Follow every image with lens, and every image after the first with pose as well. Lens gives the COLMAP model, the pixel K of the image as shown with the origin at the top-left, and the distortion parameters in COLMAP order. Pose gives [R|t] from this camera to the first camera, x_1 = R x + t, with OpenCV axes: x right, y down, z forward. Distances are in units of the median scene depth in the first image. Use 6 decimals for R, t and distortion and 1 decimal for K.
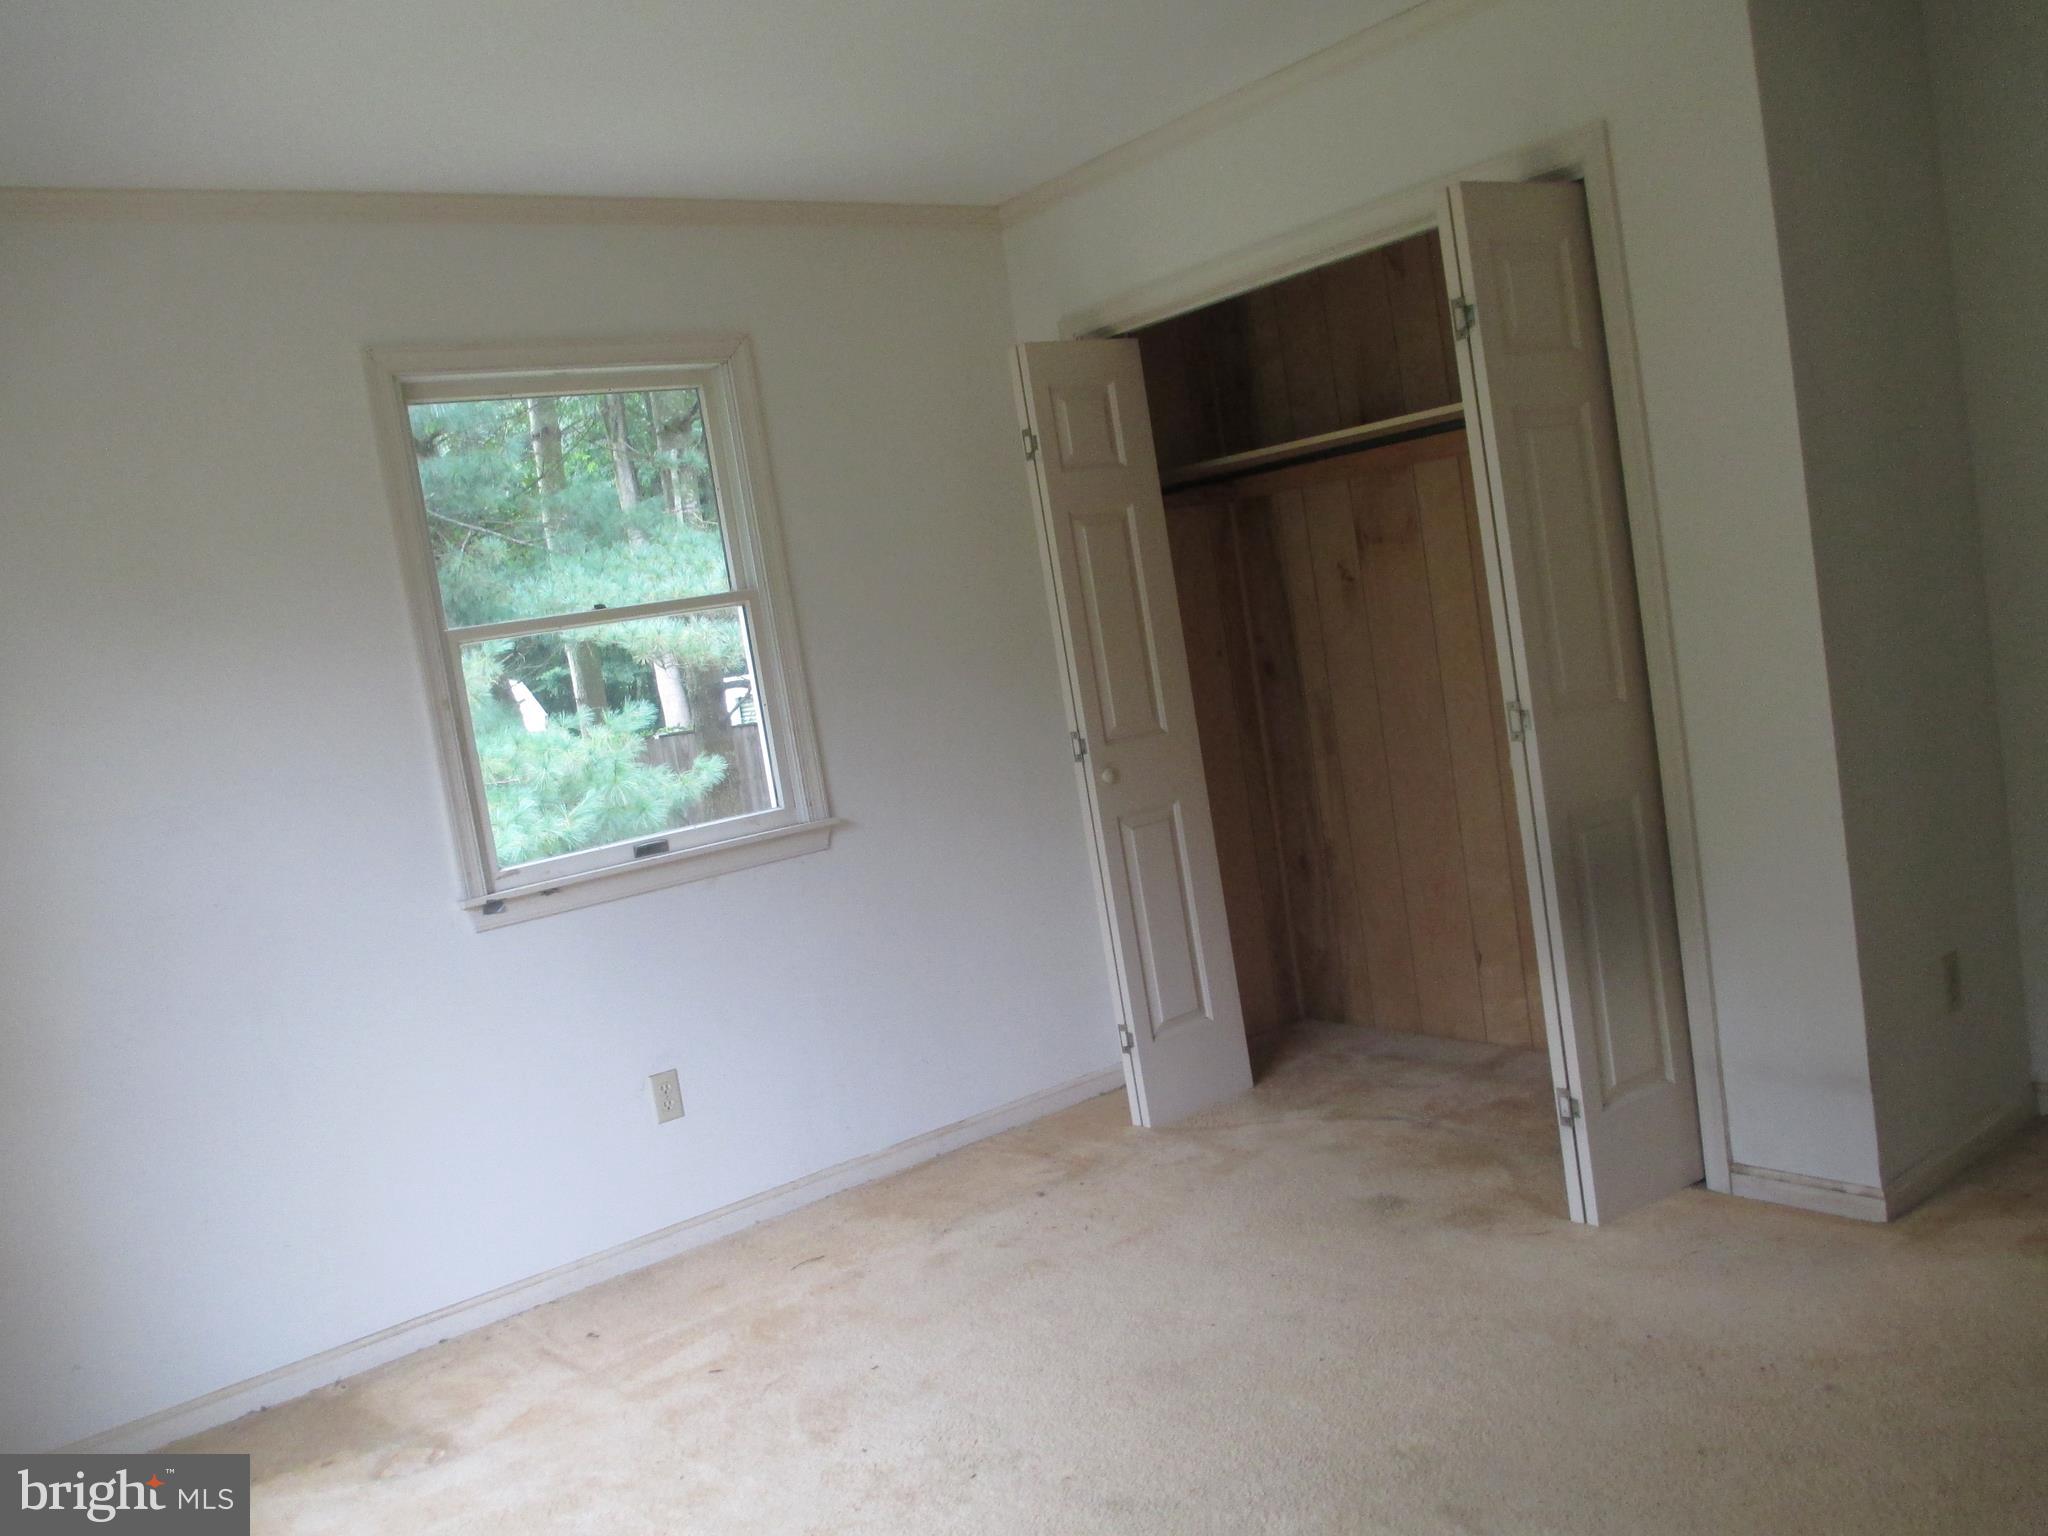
lens RADIAL K [[1737.7, 0, 1024.0], [0, 1737.7, 768.0], [0, 0, 1]] dist [-0.068796, 0.068786]
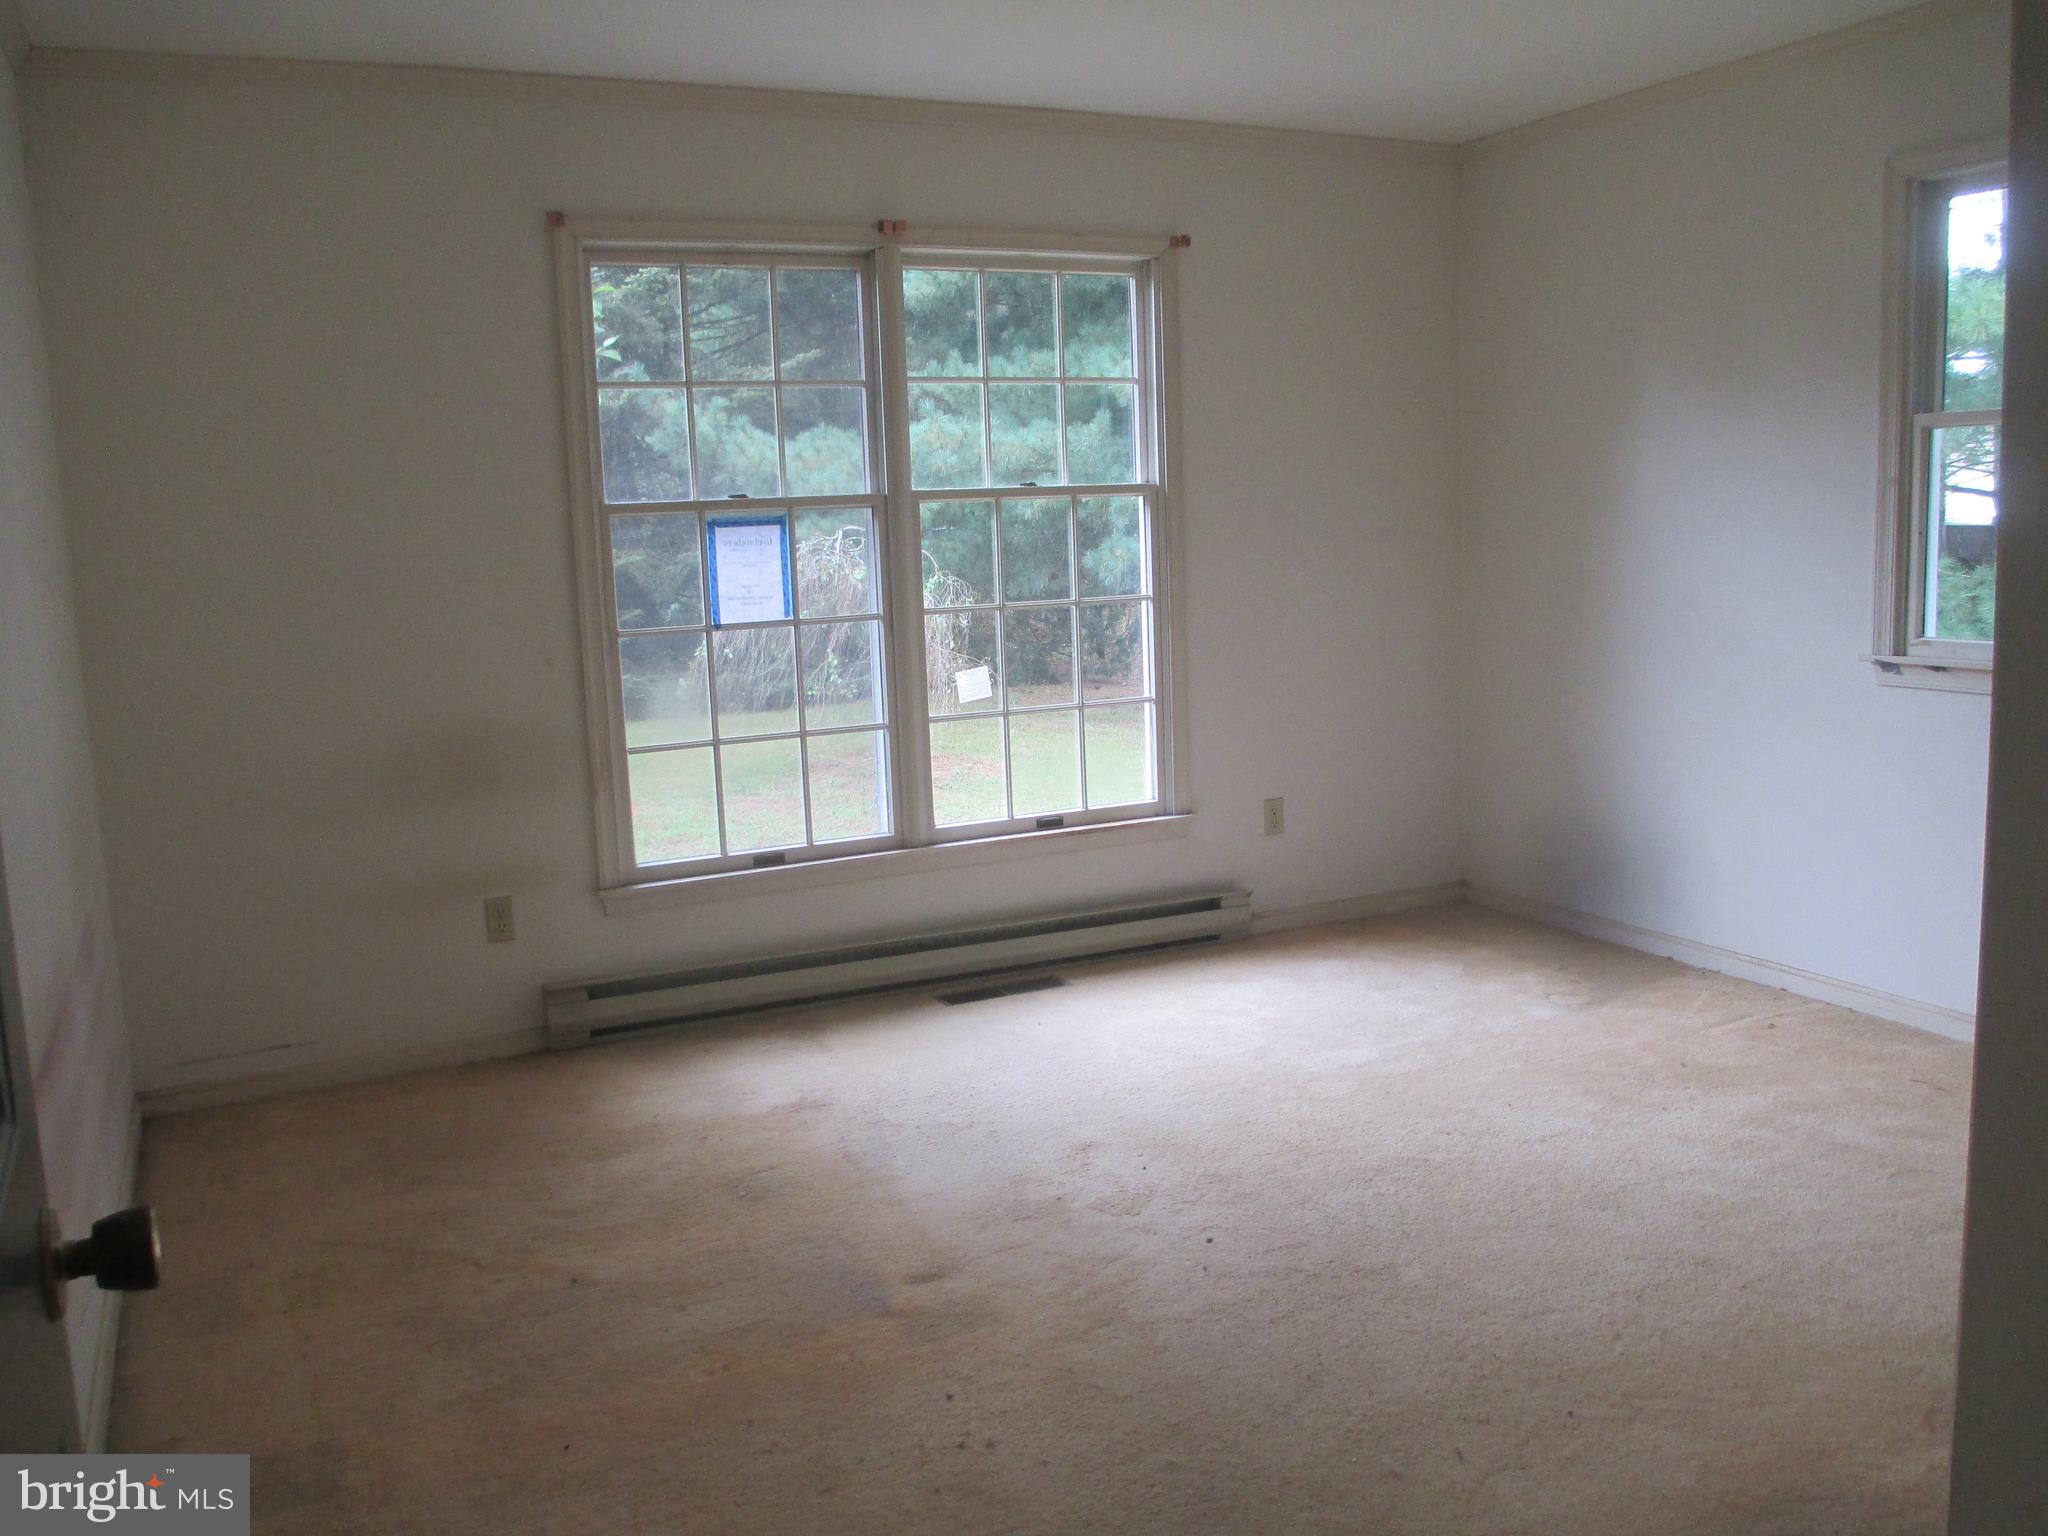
lens RADIAL K [[1737.7, 0, 1024.0], [0, 1737.7, 768.0], [0, 0, 1]] dist [-0.068796, 0.068786]
pose [[-0.178532, 0.306773, -0.934889, 0.903820], [-0.030373, 0.947983, 0.316870, -0.204078], [0.983465, 0.084966, -0.159928, 0.661353]]
